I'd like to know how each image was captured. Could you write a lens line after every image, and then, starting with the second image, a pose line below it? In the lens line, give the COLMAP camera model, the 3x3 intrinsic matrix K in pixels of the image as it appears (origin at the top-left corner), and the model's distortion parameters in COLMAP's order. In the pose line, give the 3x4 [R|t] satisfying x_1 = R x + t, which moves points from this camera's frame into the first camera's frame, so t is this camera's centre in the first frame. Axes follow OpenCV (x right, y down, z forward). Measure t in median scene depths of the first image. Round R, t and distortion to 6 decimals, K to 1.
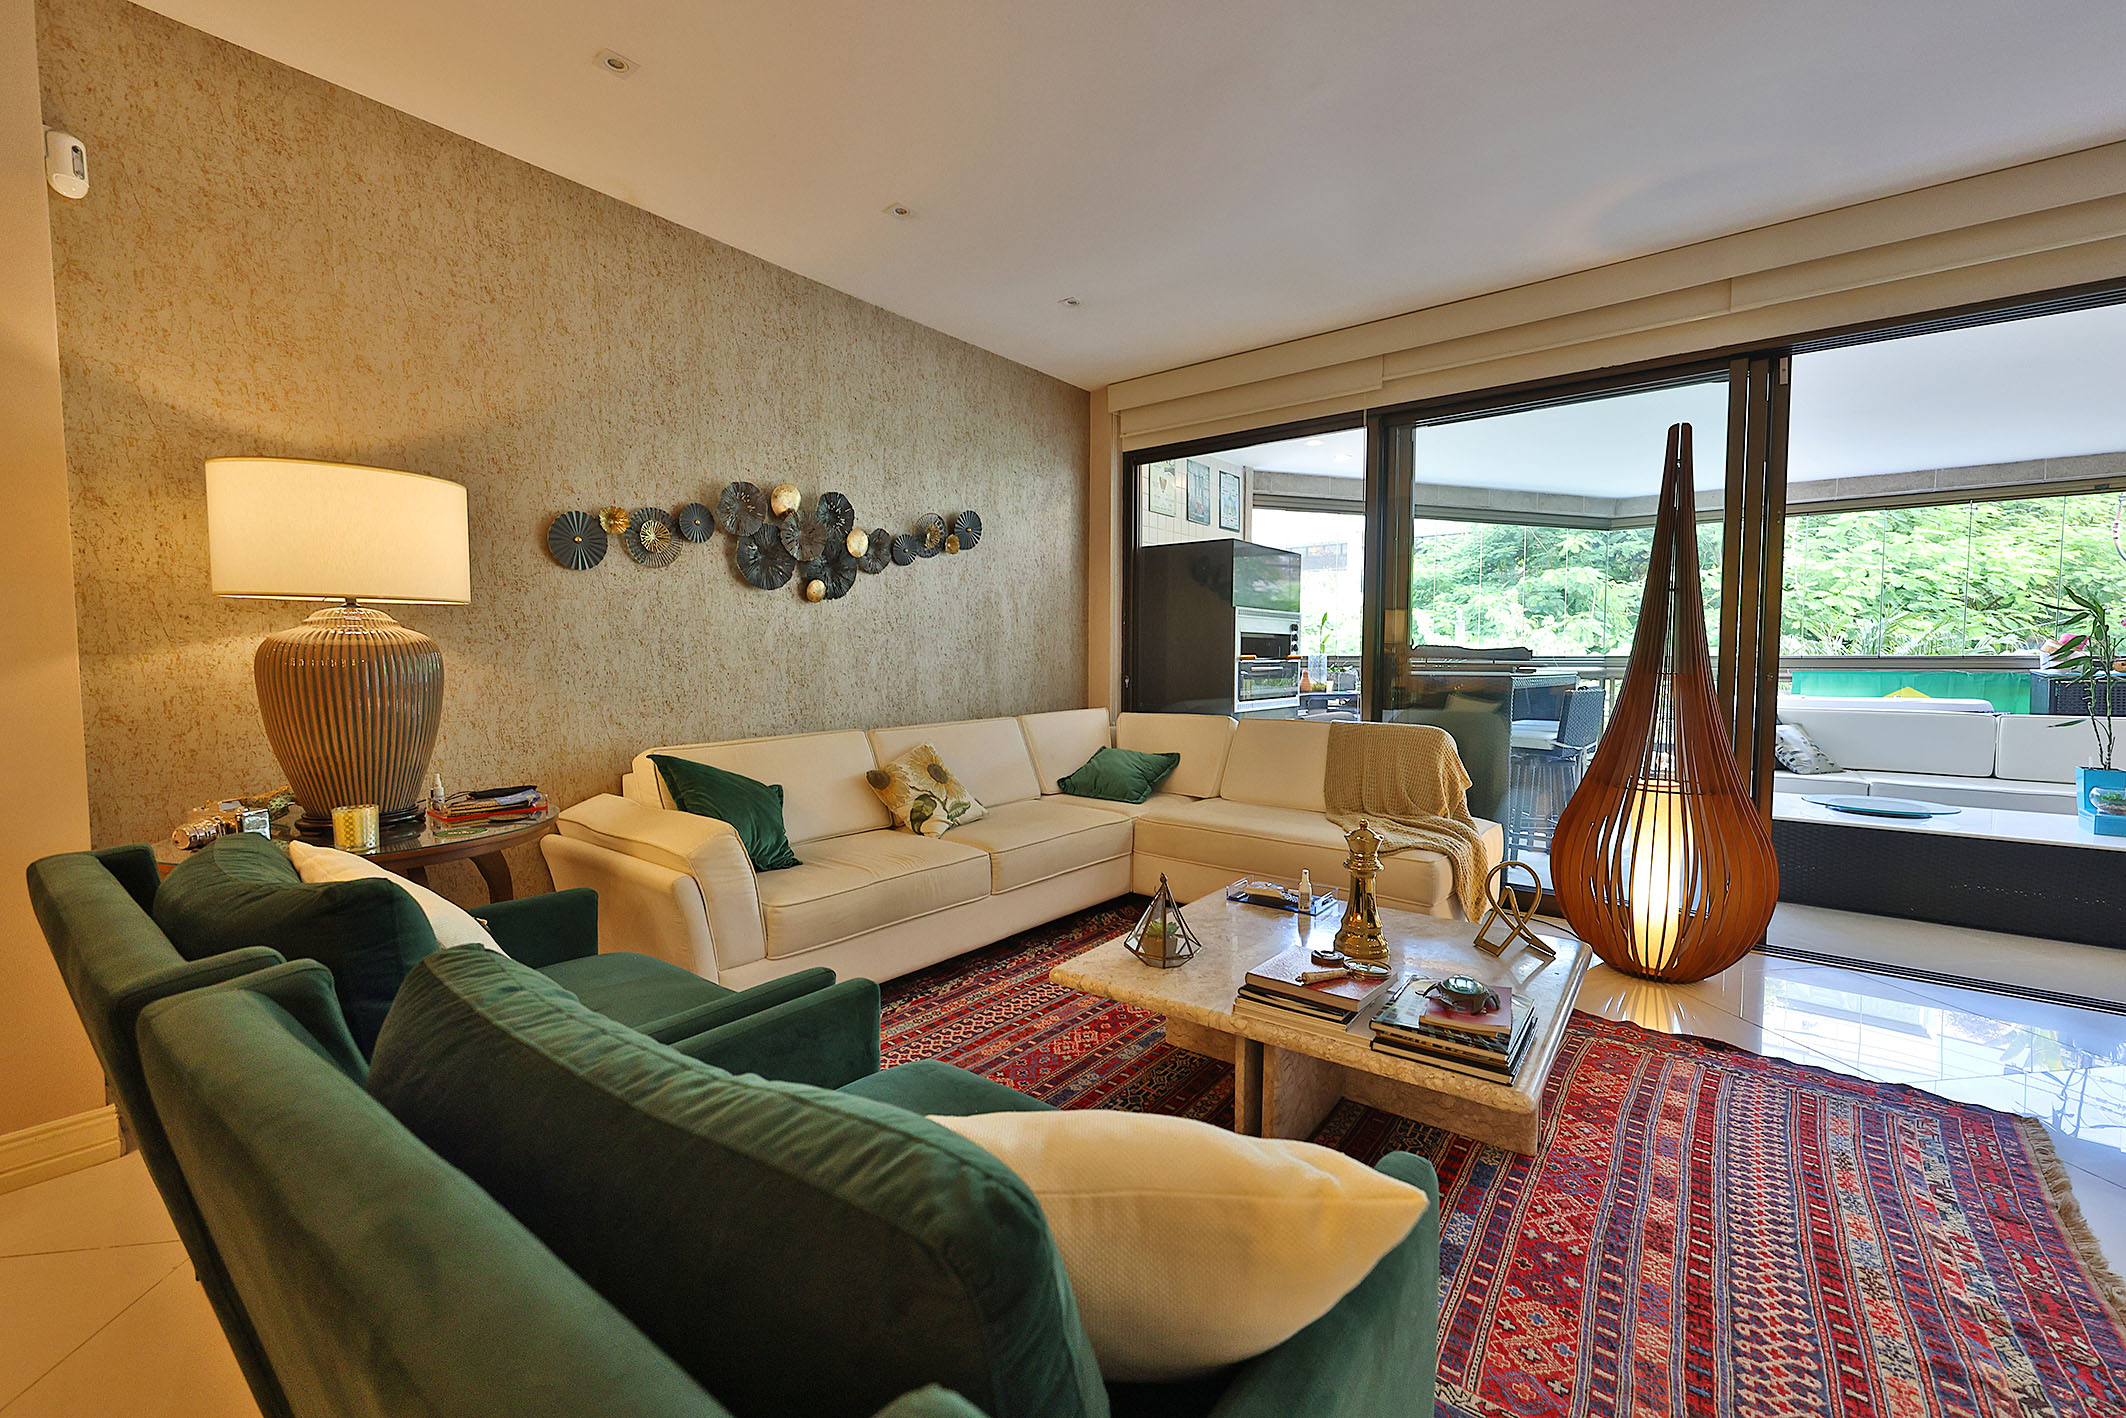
lens RADIAL K [[856.2, 0, 1061.4], [0, 856.2, 704.0], [0, 0, 1]] dist [0.003992, -0.000287]
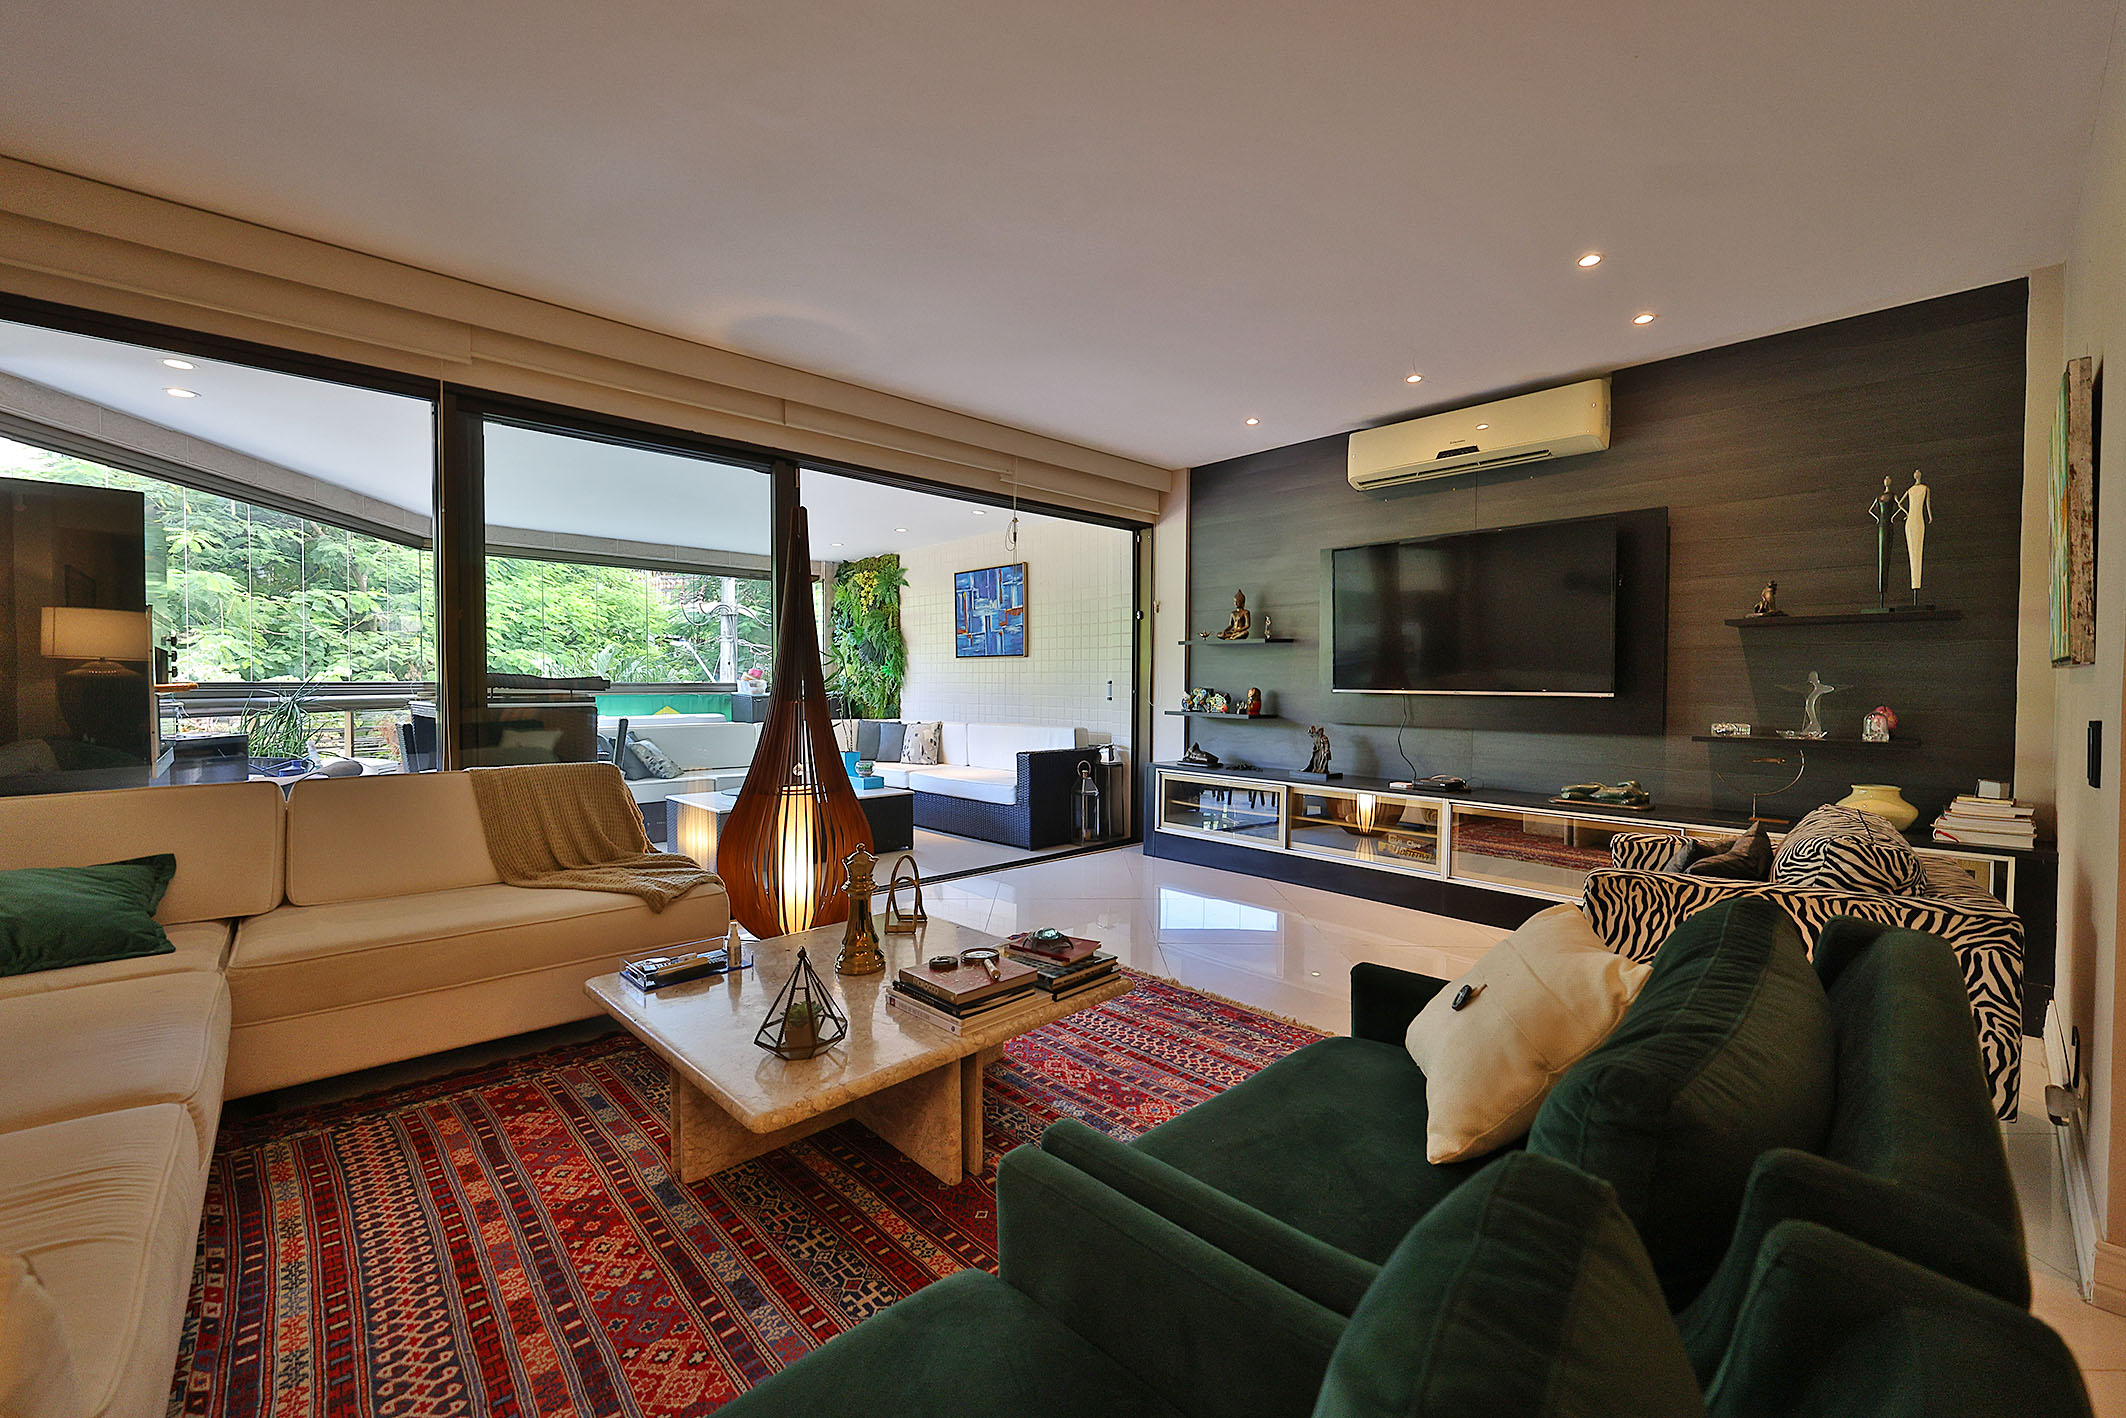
lens RADIAL K [[856.2, 0, 1061.9], [0, 856.2, 699.7], [0, 0, 1]] dist [0.003992, -0.000287]
pose [[0.149260, -0.020431, 0.988587, -0.412672], [0.051238, 0.998603, 0.012902, -0.028054], [-0.987470, 0.048727, 0.150098, 0.362112]]
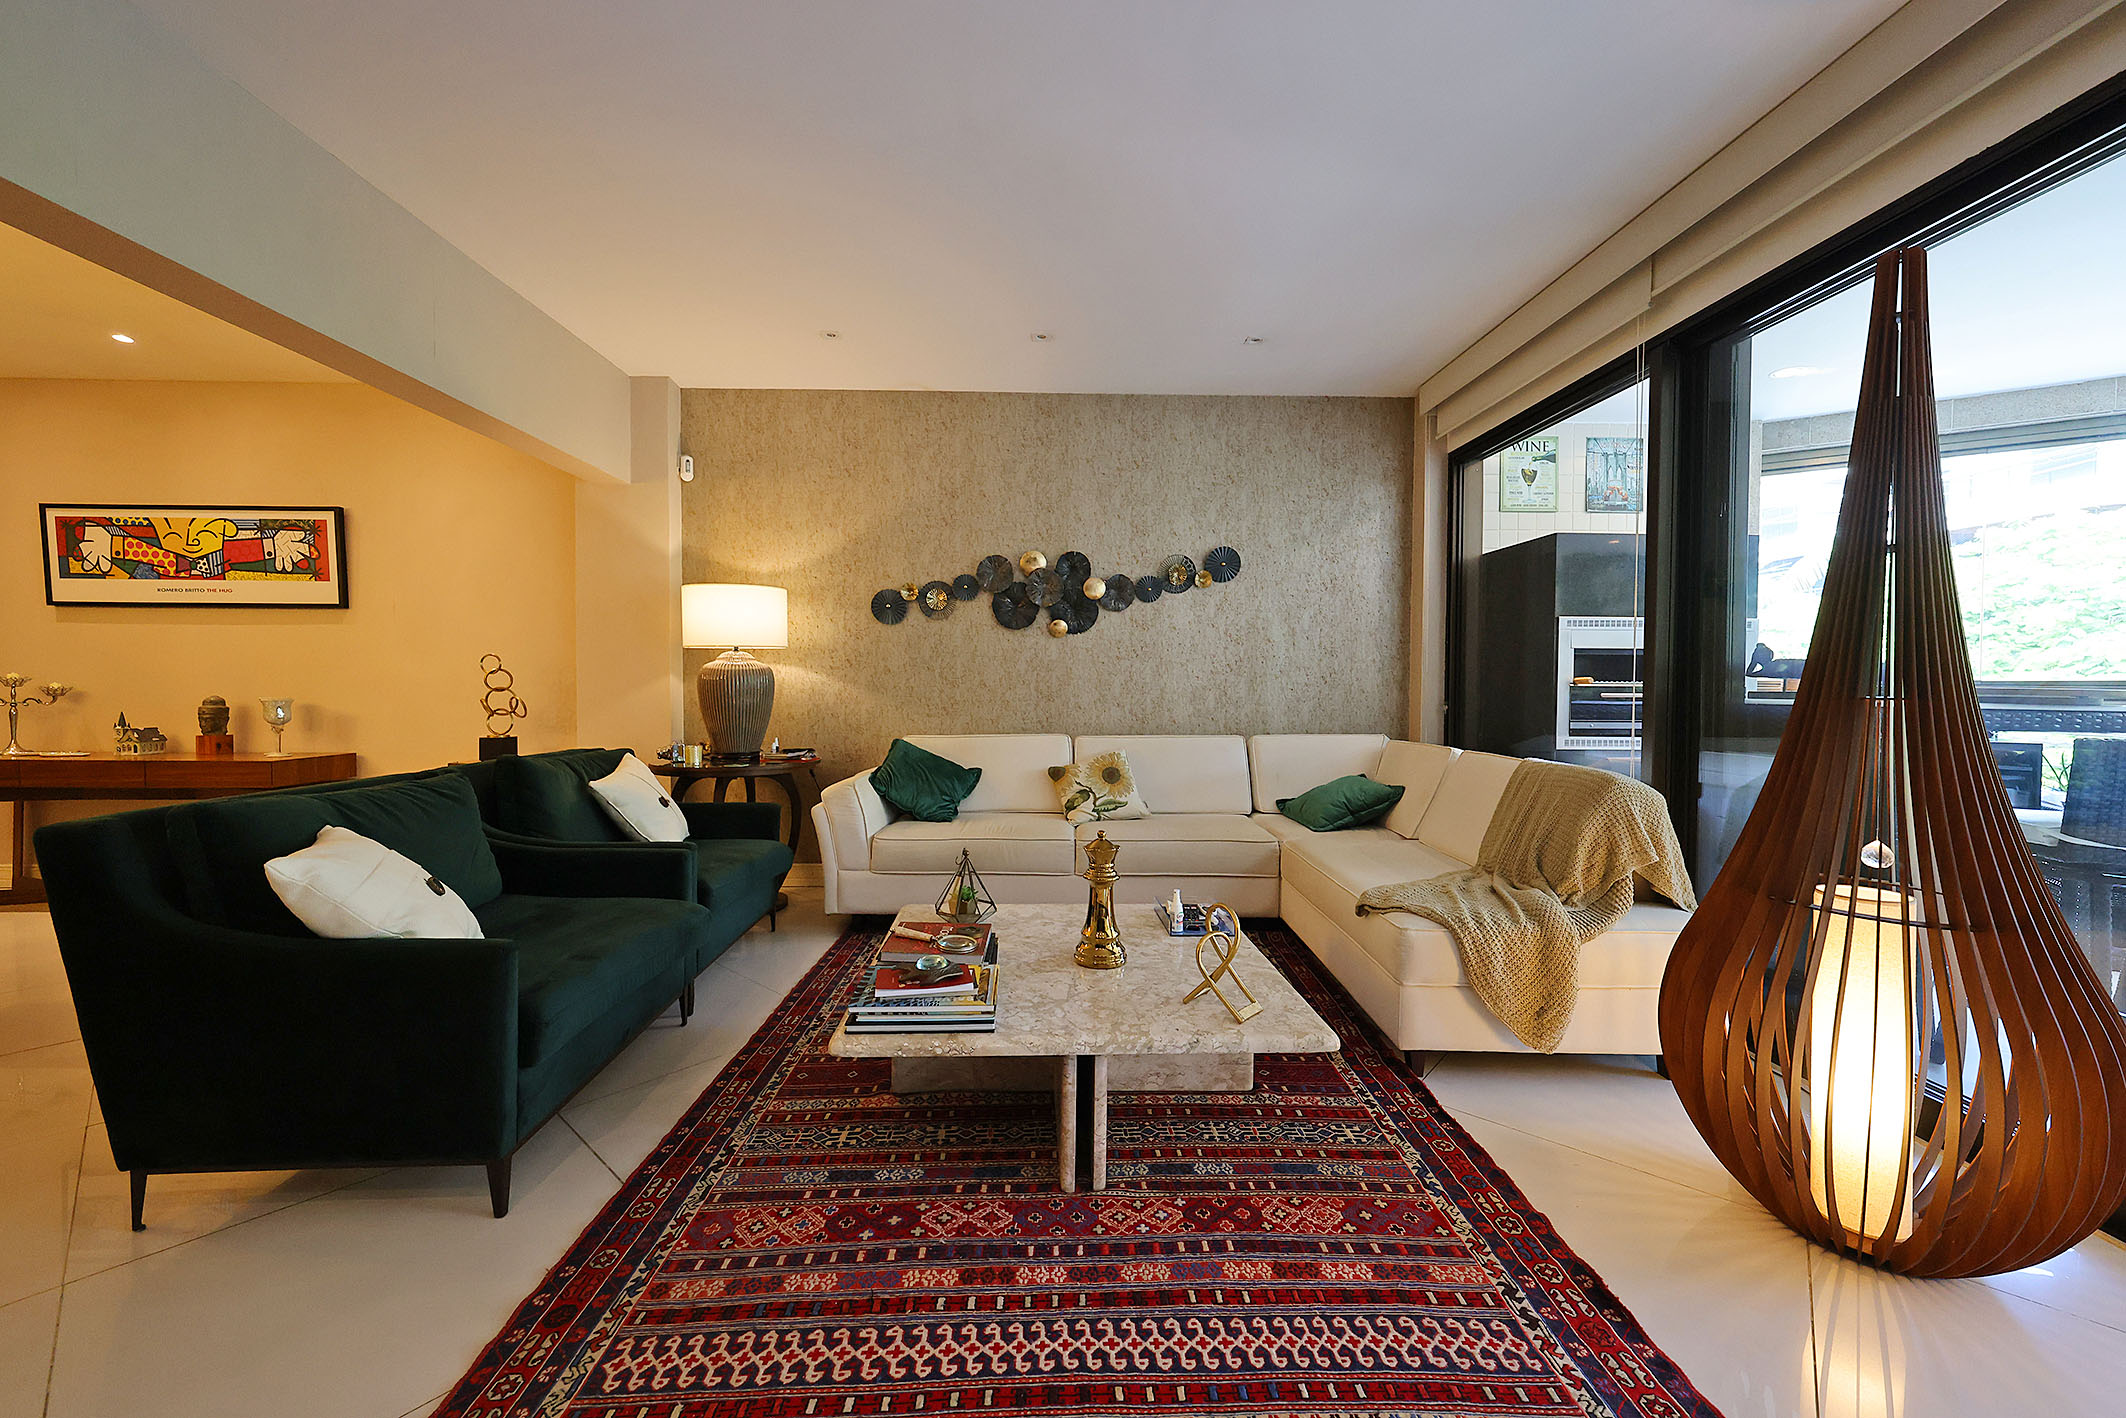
lens RADIAL K [[802.2, 0, 1055.1], [0, 802.2, 708.5], [0, 0, 1]] dist [0.000664, 0.000102]
pose [[0.635800, 0.023959, -0.771482, 0.650127], [-0.048133, 0.998804, -0.008649, 0.001475], [0.770351, 0.042632, 0.636193, 0.217783]]
